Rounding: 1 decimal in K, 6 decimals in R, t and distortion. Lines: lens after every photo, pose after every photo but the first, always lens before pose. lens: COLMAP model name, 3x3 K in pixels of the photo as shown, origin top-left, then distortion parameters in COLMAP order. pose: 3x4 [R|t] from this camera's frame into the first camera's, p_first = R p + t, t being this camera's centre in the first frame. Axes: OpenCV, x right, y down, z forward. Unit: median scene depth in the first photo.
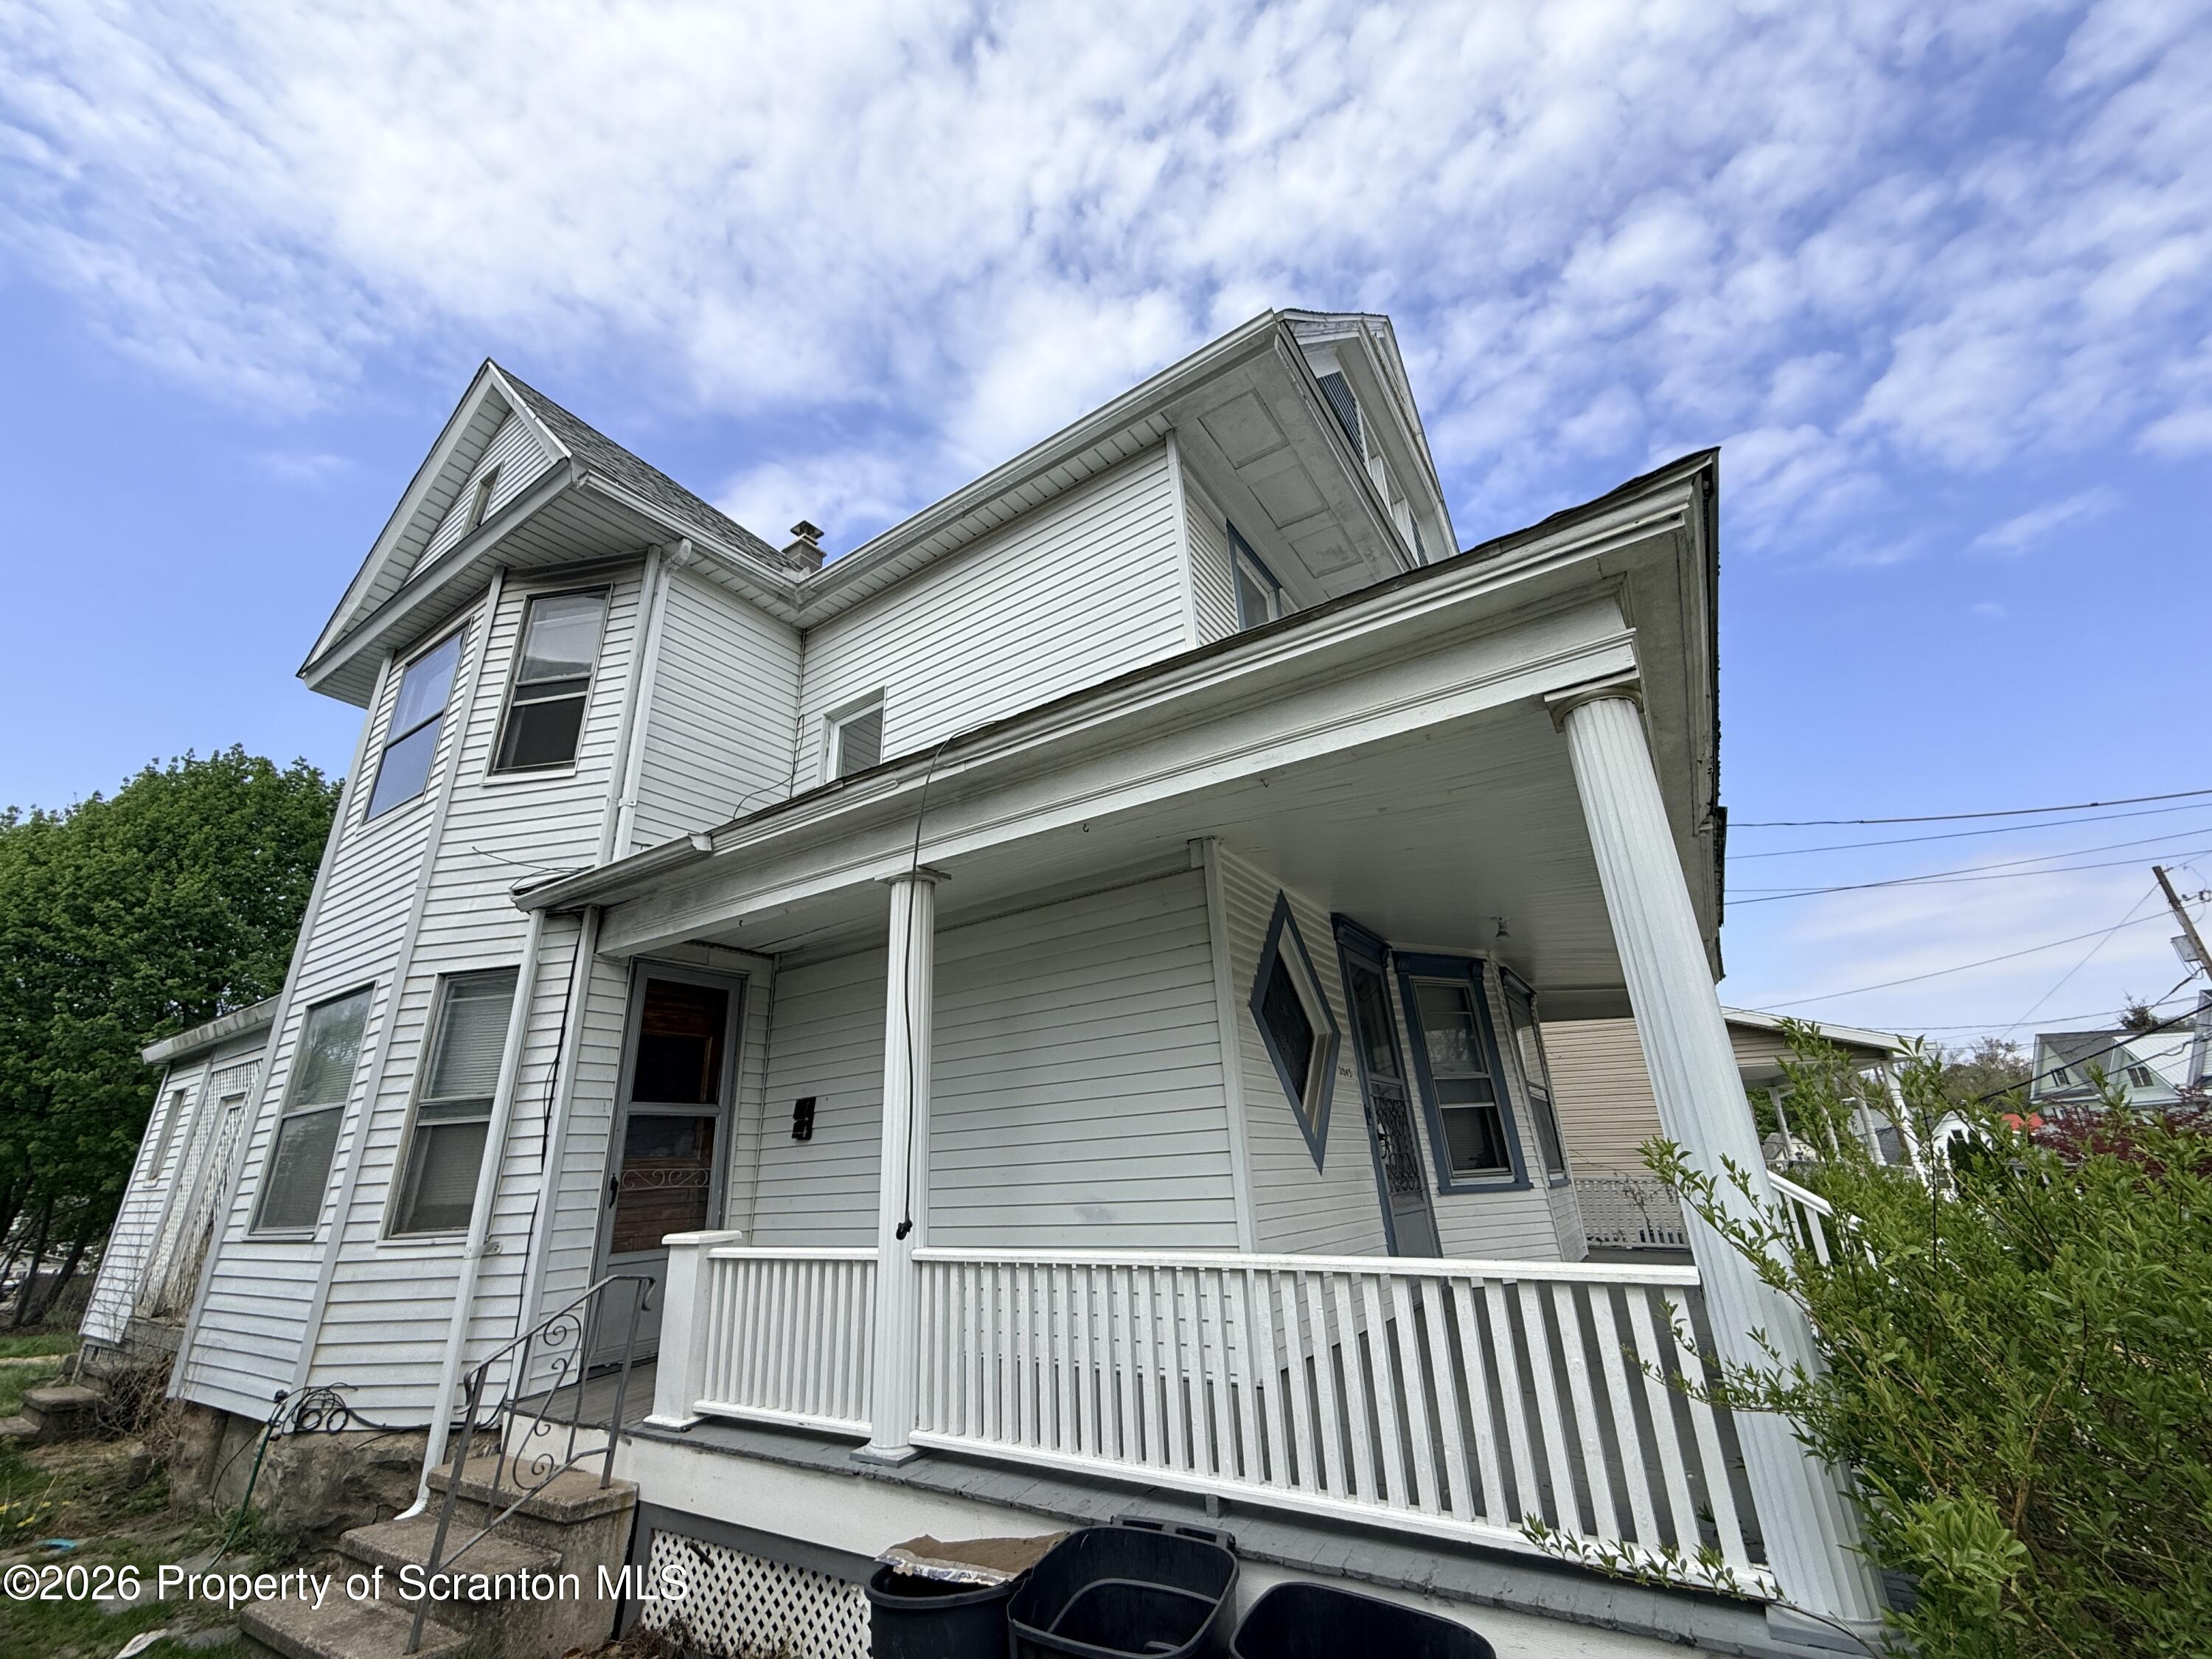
lens RADIAL K [[884.1, 0, 1099.5], [0, 884.1, 826.4], [0, 0, 1]] dist [-0.002708, 0.001157]
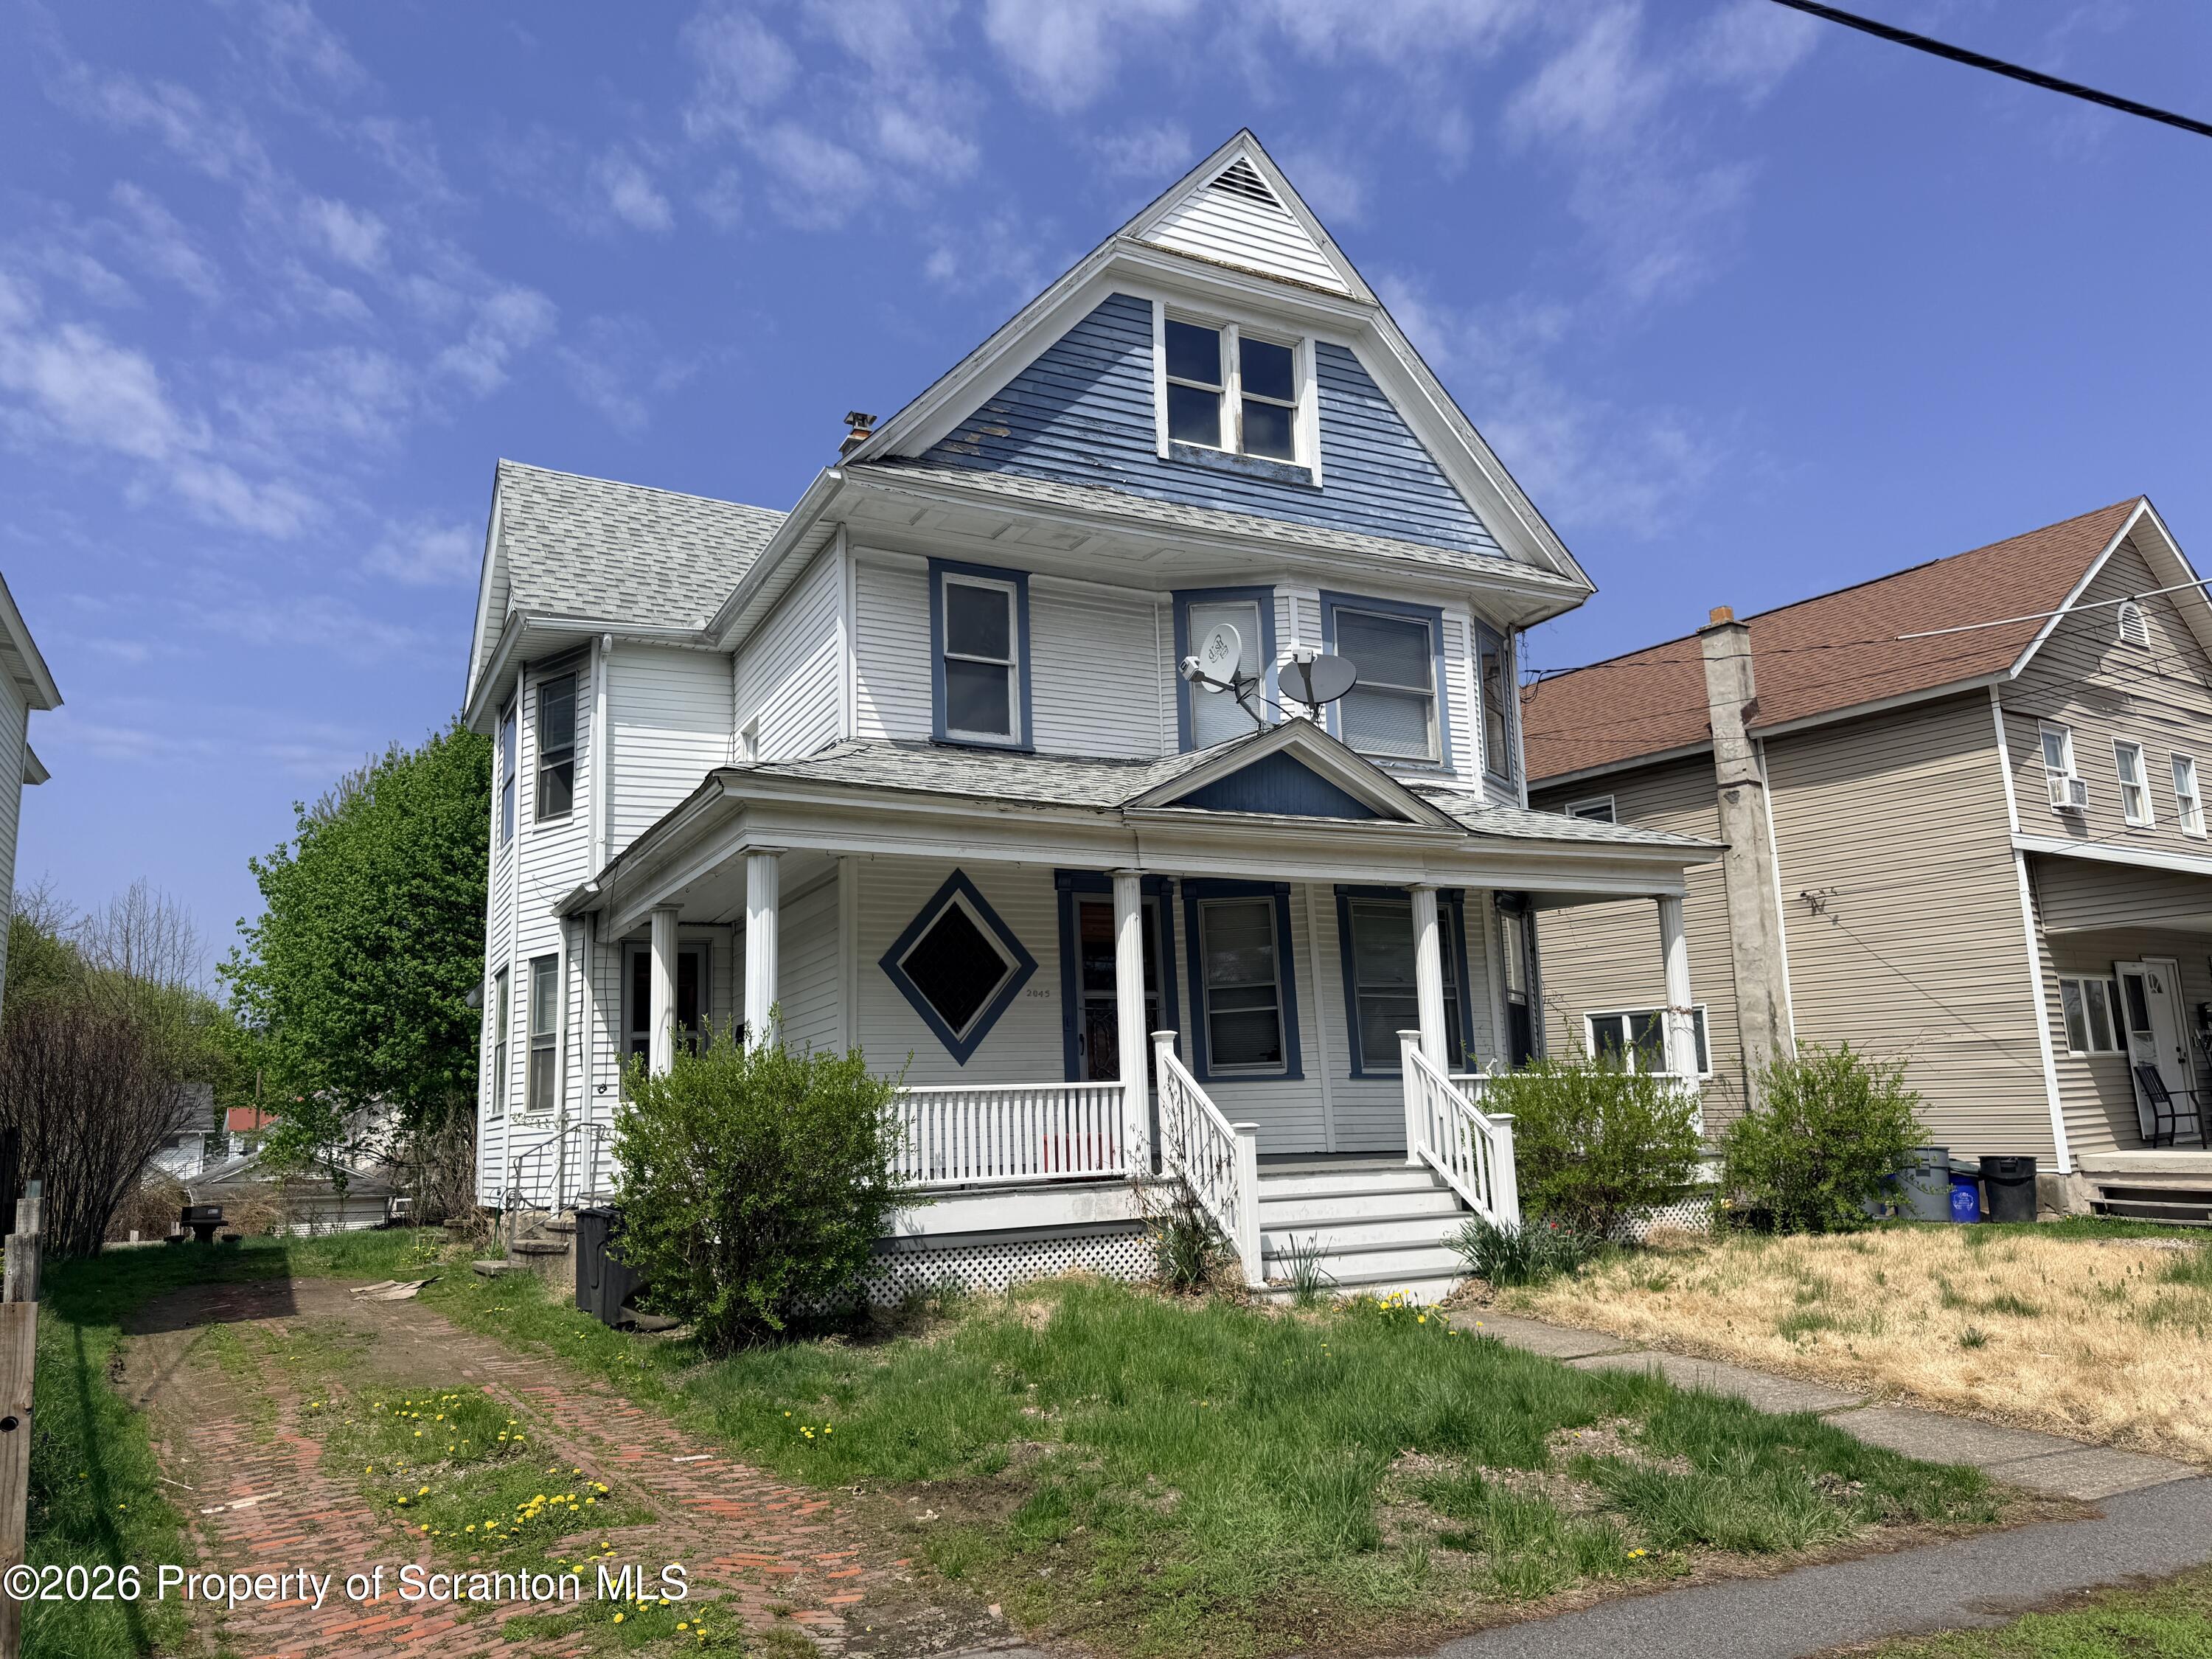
lens RADIAL K [[1562.3, 0, 1113.0], [0, 1562.3, 846.3], [0, 0, 1]] dist [0.086849, -0.032005]
pose [[0.876135, -0.082159, -0.475012, 1.390848], [0.180454, 0.969623, 0.165130, -0.279667], [0.447016, -0.230394, 0.864347, -0.852685]]
